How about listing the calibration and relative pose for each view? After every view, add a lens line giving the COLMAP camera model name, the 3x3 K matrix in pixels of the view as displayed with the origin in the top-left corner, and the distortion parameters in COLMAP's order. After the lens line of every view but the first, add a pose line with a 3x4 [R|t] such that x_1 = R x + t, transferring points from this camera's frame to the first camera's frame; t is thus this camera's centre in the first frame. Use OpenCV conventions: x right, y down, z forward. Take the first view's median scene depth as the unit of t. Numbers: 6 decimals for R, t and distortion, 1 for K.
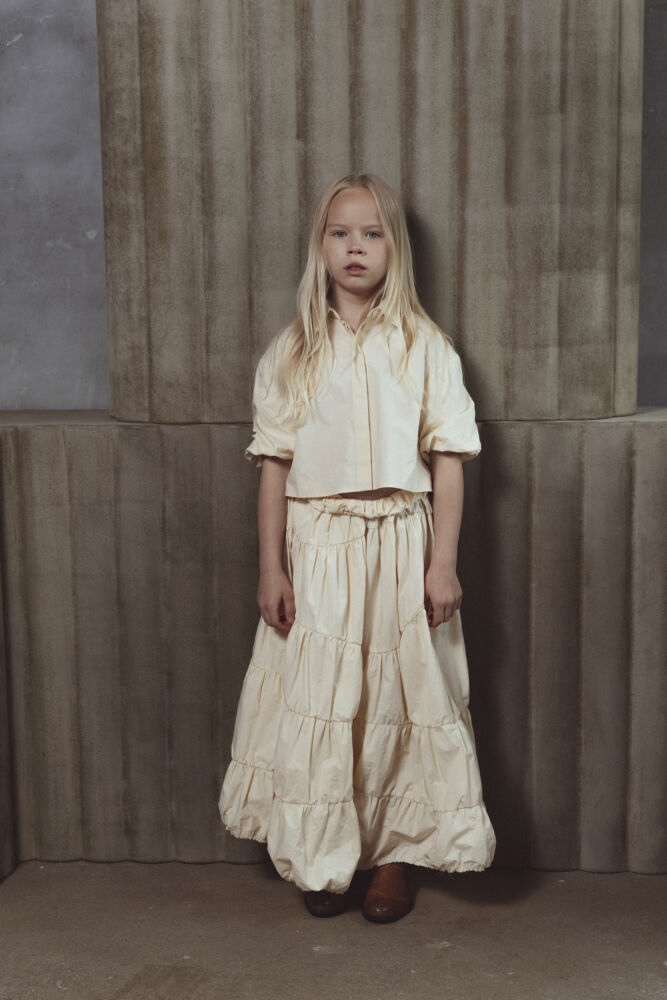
lens RADIAL K [[1530.9, 0, 339.9], [0, 1530.9, 501.3], [0, 0, 1]] dist [0.005995, -0.037106]
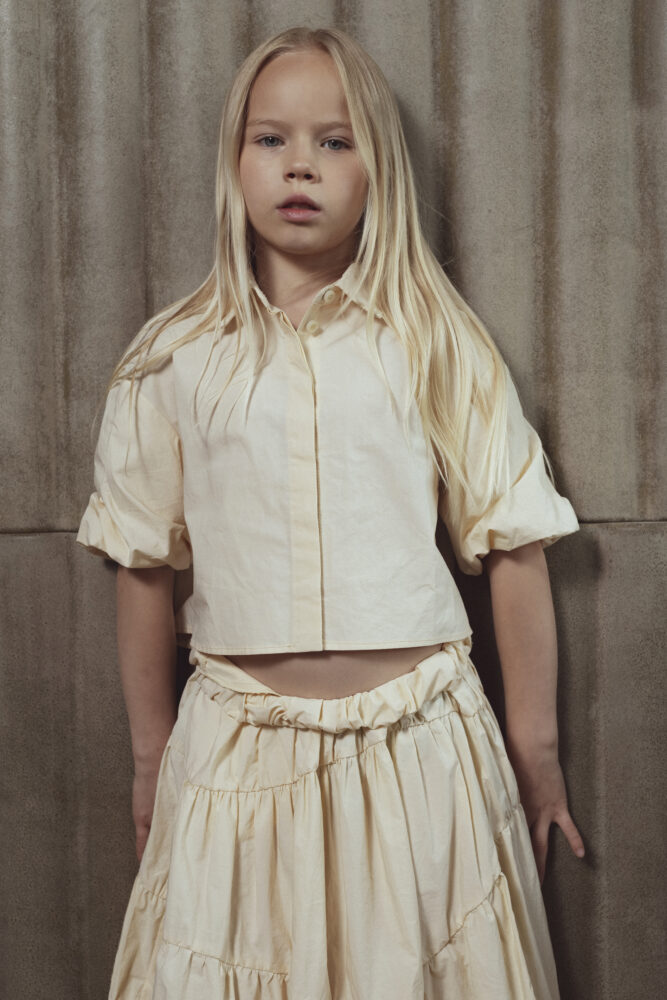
lens RADIAL K [[2010.7, 0, 331.4], [0, 2010.7, 475.5], [0, 0, 1]] dist [-0.009497, -0.043762]
pose [[0.997295, -0.010507, -0.072752, 0.054153], [0.005460, 0.997586, -0.069232, -0.021770], [0.073304, 0.068648, 0.994944, 0.322502]]
